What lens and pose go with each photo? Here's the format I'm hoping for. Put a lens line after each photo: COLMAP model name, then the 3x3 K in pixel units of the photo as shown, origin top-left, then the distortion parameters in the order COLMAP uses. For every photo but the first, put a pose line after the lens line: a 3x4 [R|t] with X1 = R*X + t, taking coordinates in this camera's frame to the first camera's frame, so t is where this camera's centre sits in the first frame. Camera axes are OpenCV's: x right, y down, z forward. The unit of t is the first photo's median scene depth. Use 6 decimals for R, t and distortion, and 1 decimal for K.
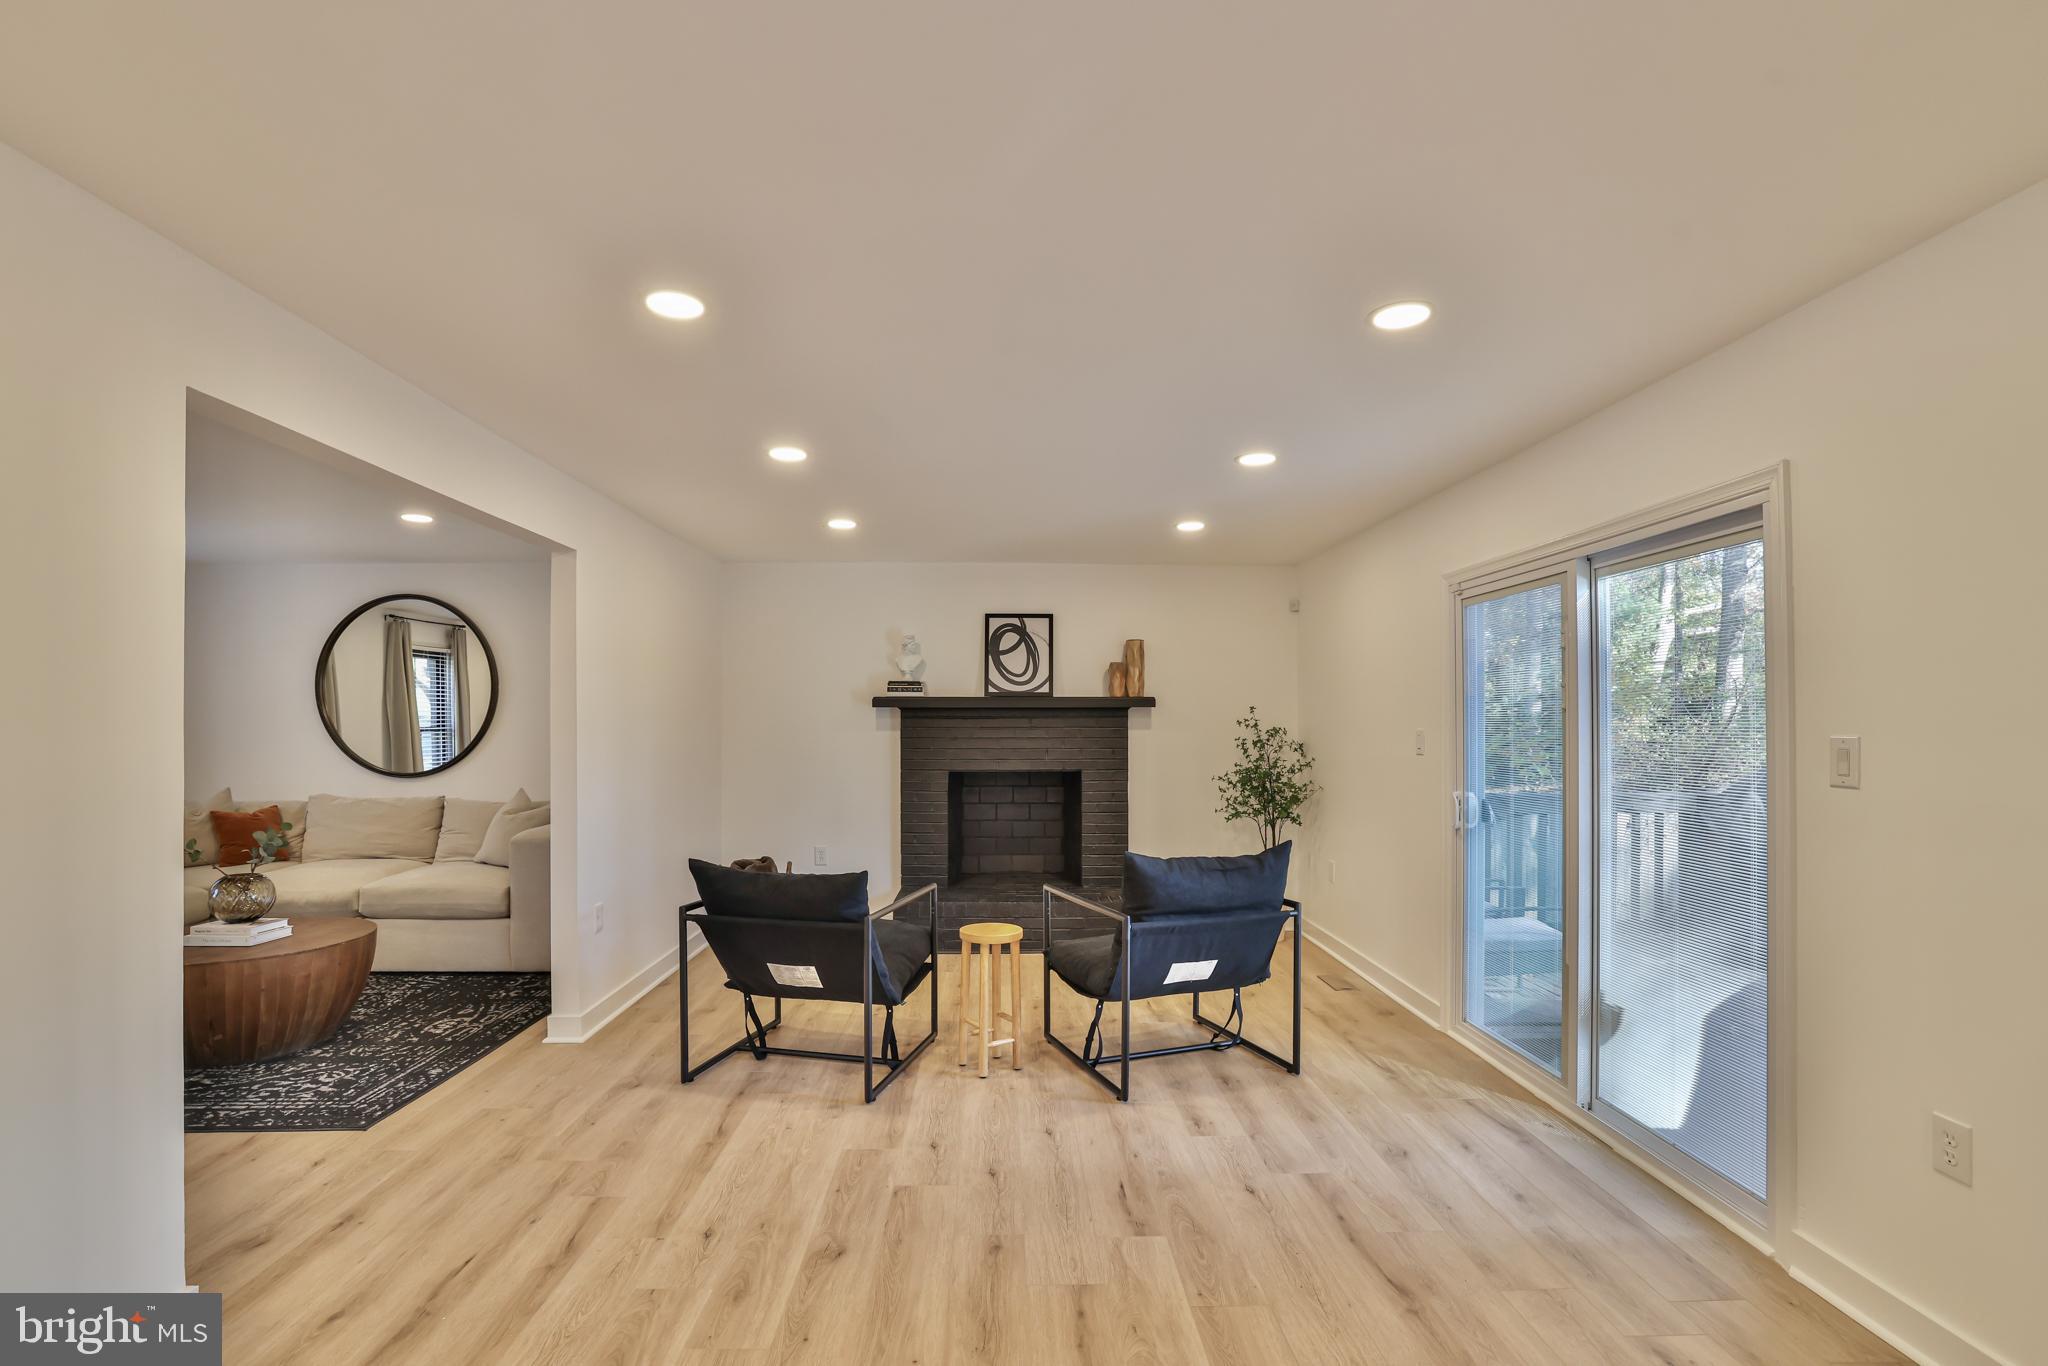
lens RADIAL K [[936.6, 0, 1014.7], [0, 936.6, 726.7], [0, 0, 1]] dist [-0.033337, 0.008717]
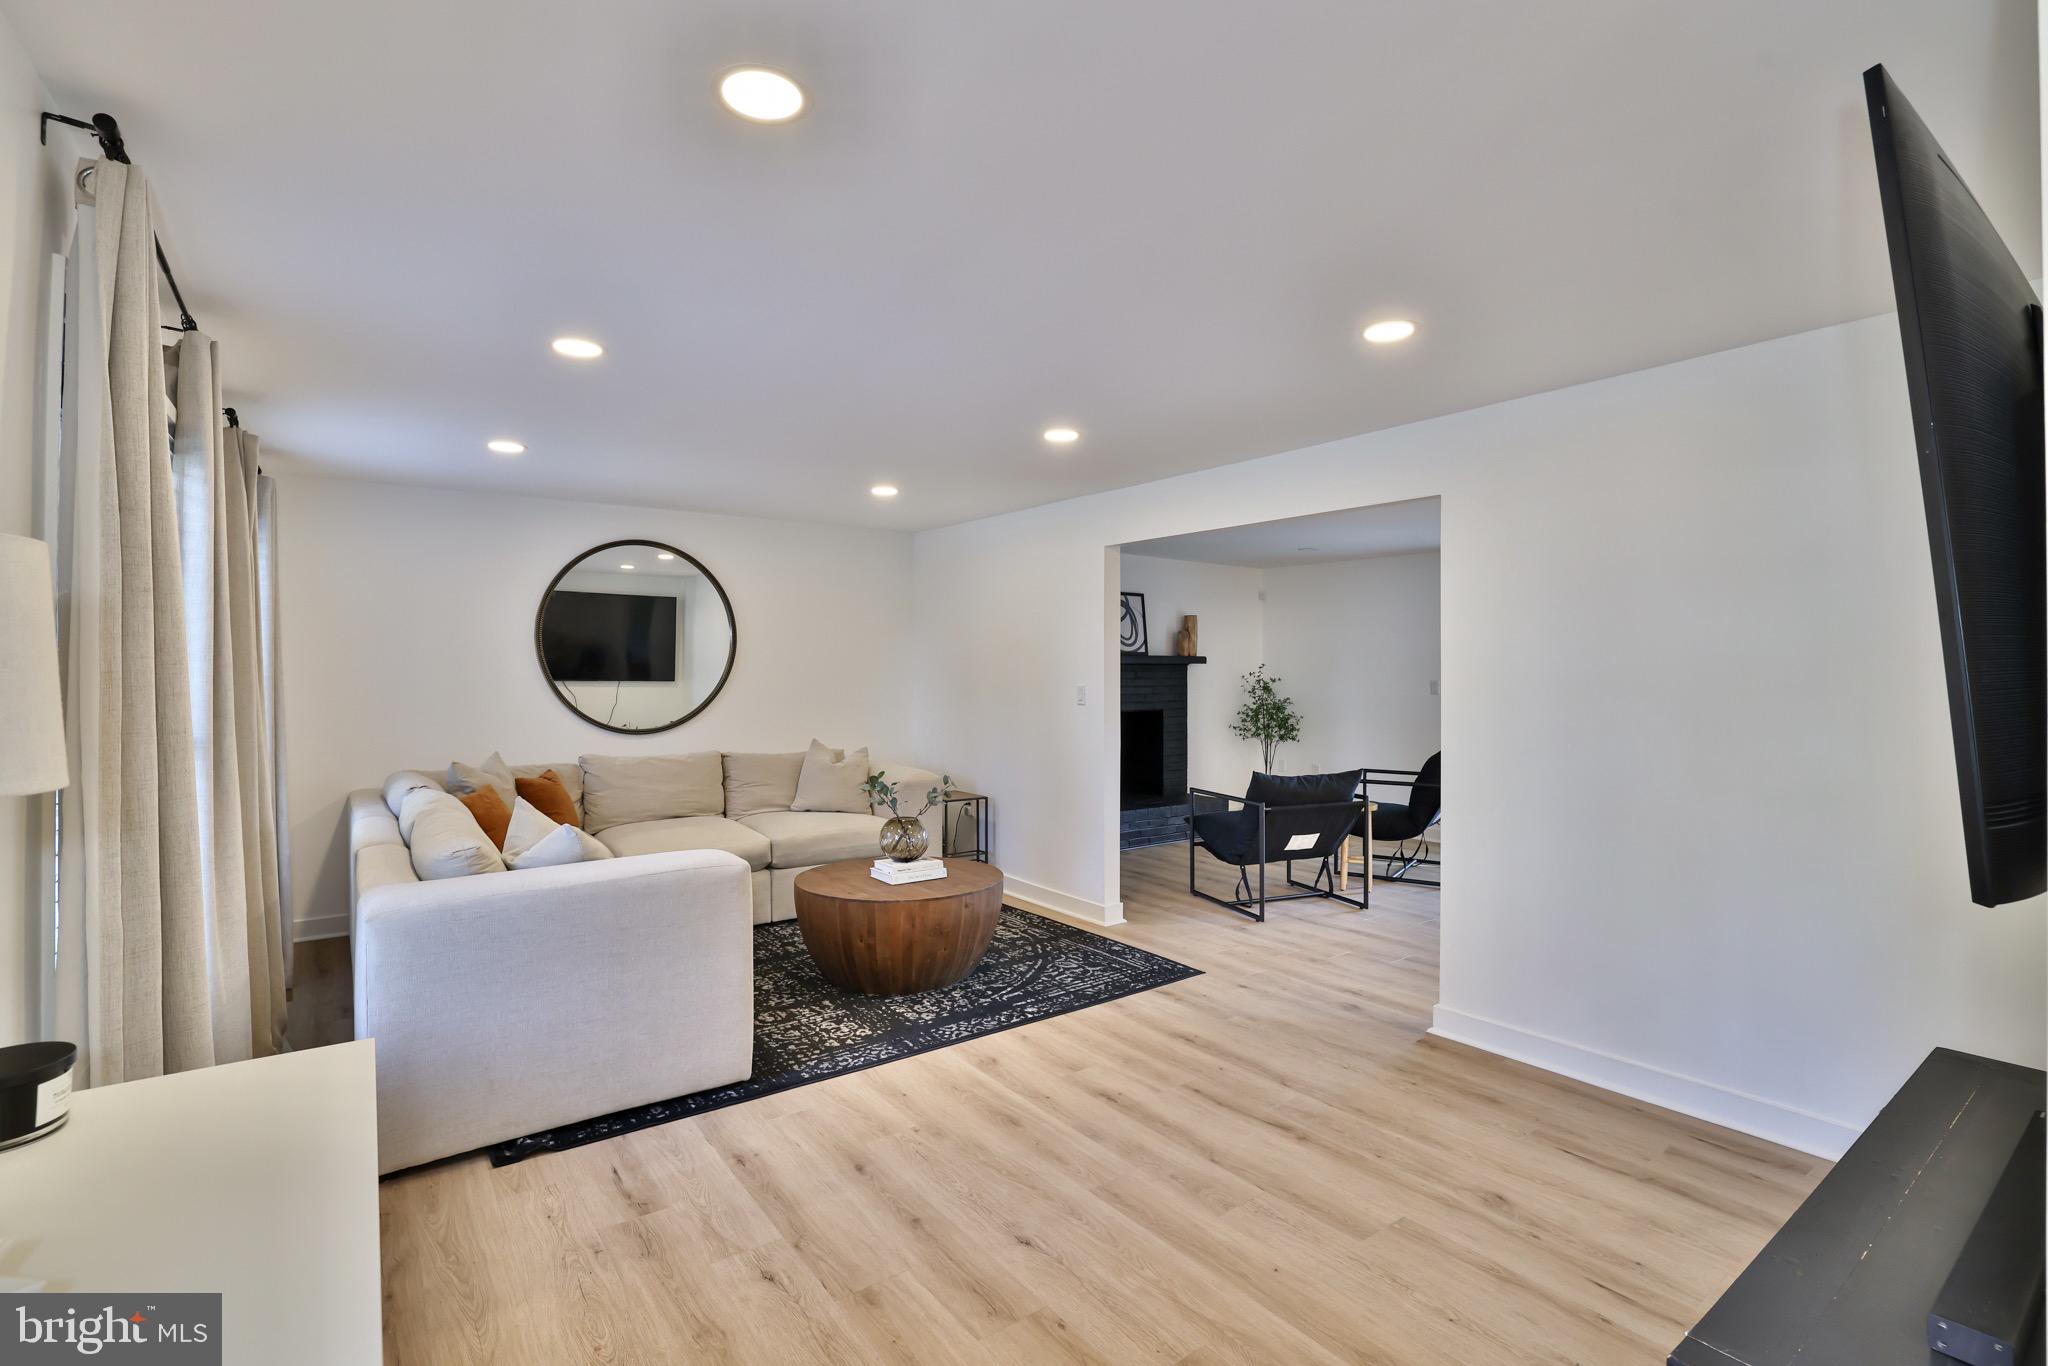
lens RADIAL K [[936.6, 0, 1016.1], [0, 936.6, 672.0], [0, 0, 1]] dist [-0.033337, 0.008717]
pose [[0.824353, -0.002134, 0.566073, -0.931528], [0.000507, 0.999995, 0.003031, -0.013259], [-0.566076, -0.002212, 0.824350, -0.004874]]
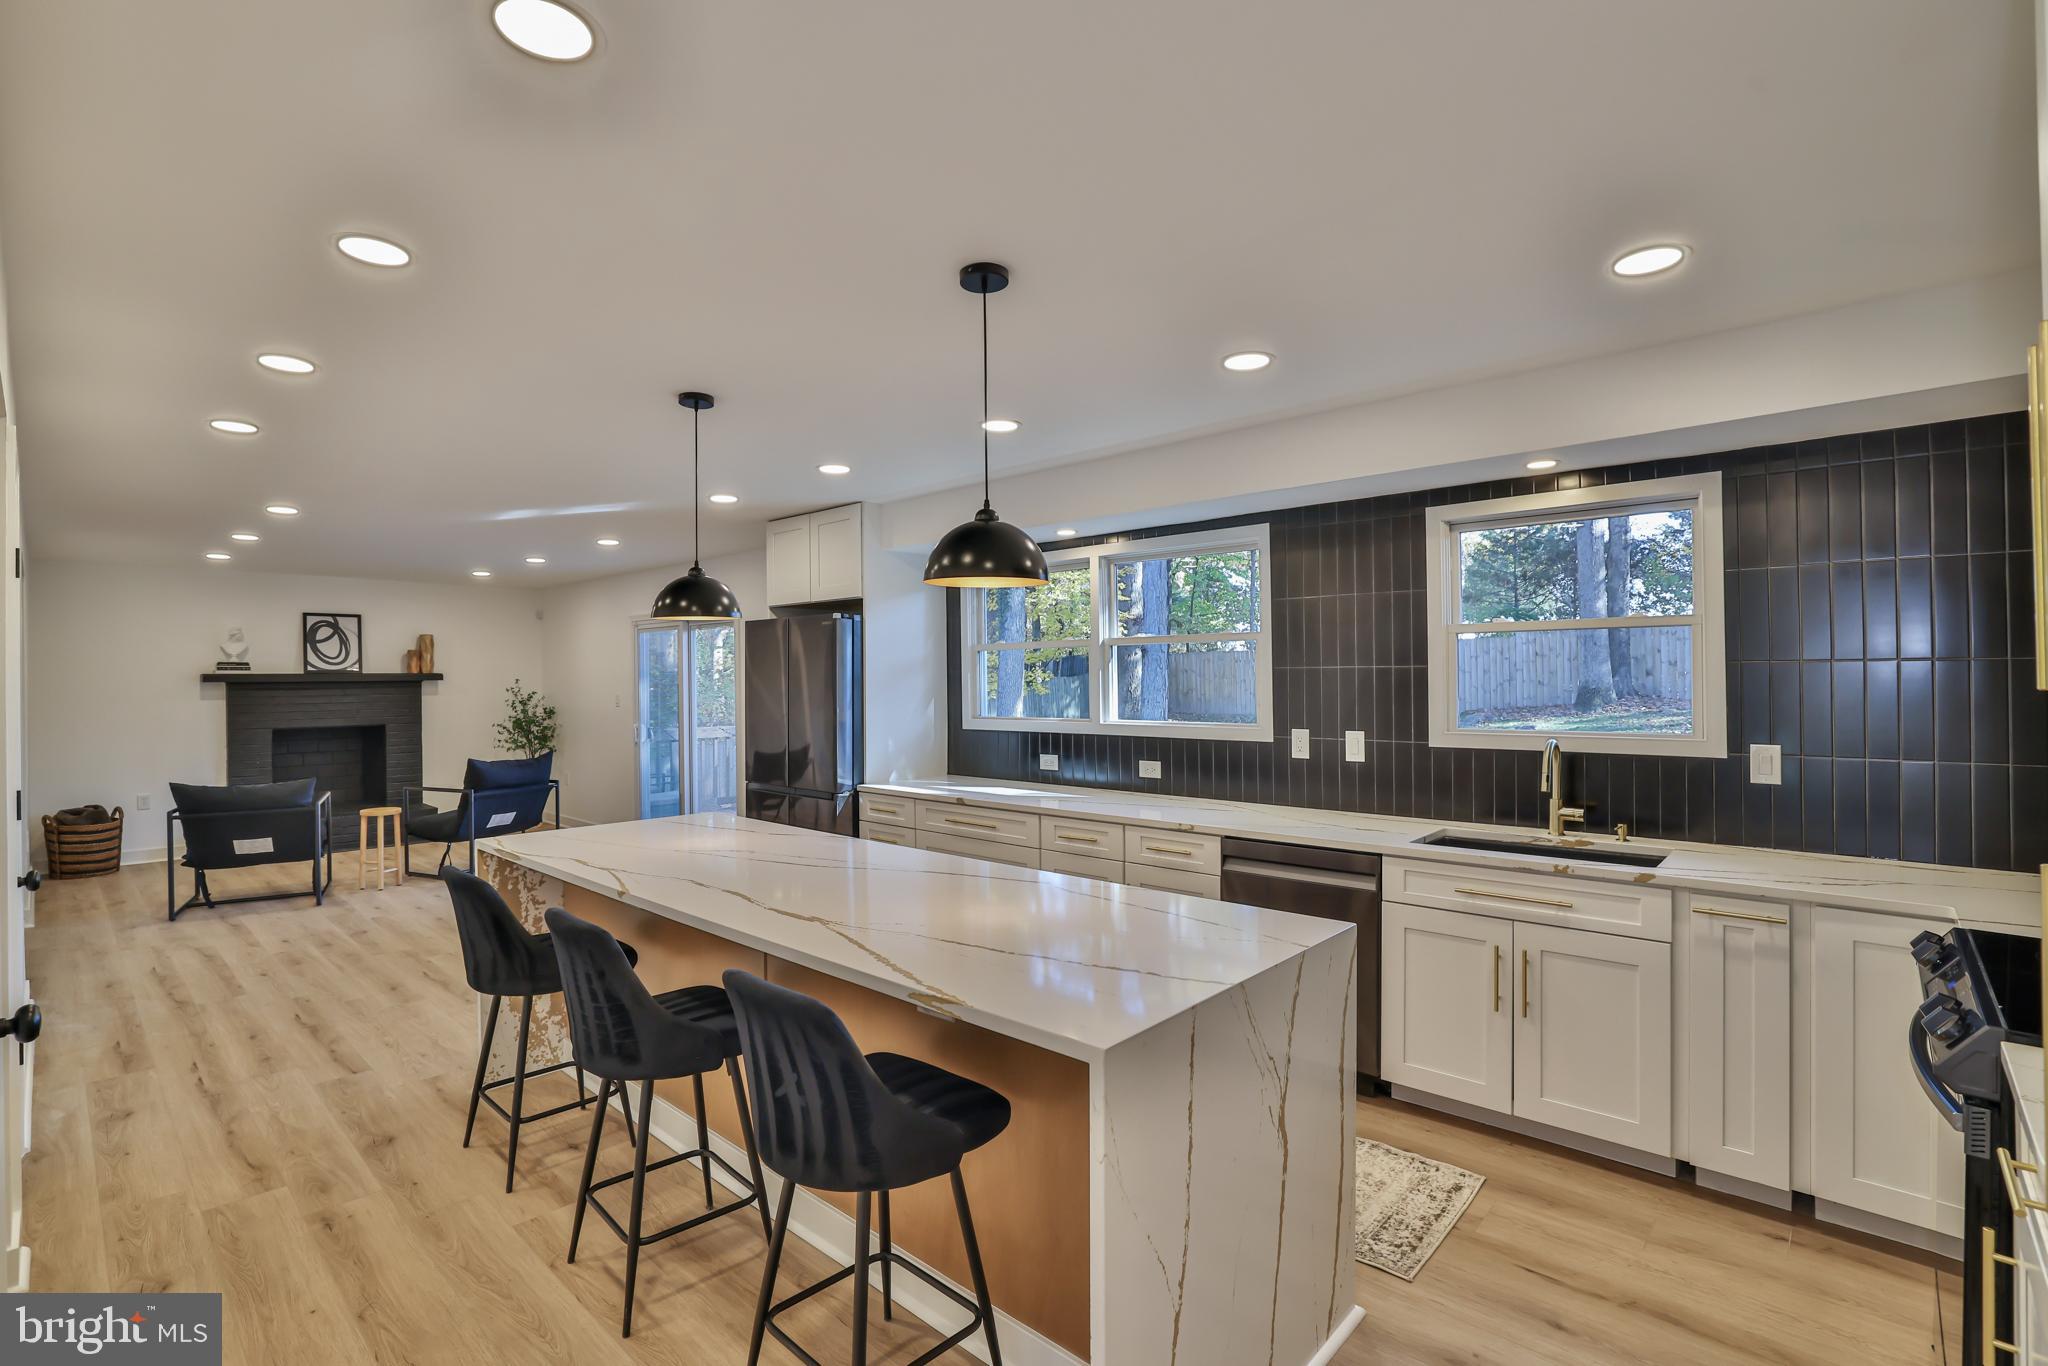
lens RADIAL K [[936.6, 0, 1011.3], [0, 936.6, 671.7], [0, 0, 1]] dist [-0.033337, 0.008717]
pose [[0.696522, -0.001758, 0.717533, -0.293943], [0.010754, 0.999910, -0.007990, -0.013672], [-0.717455, 0.013282, 0.696479, -0.718502]]
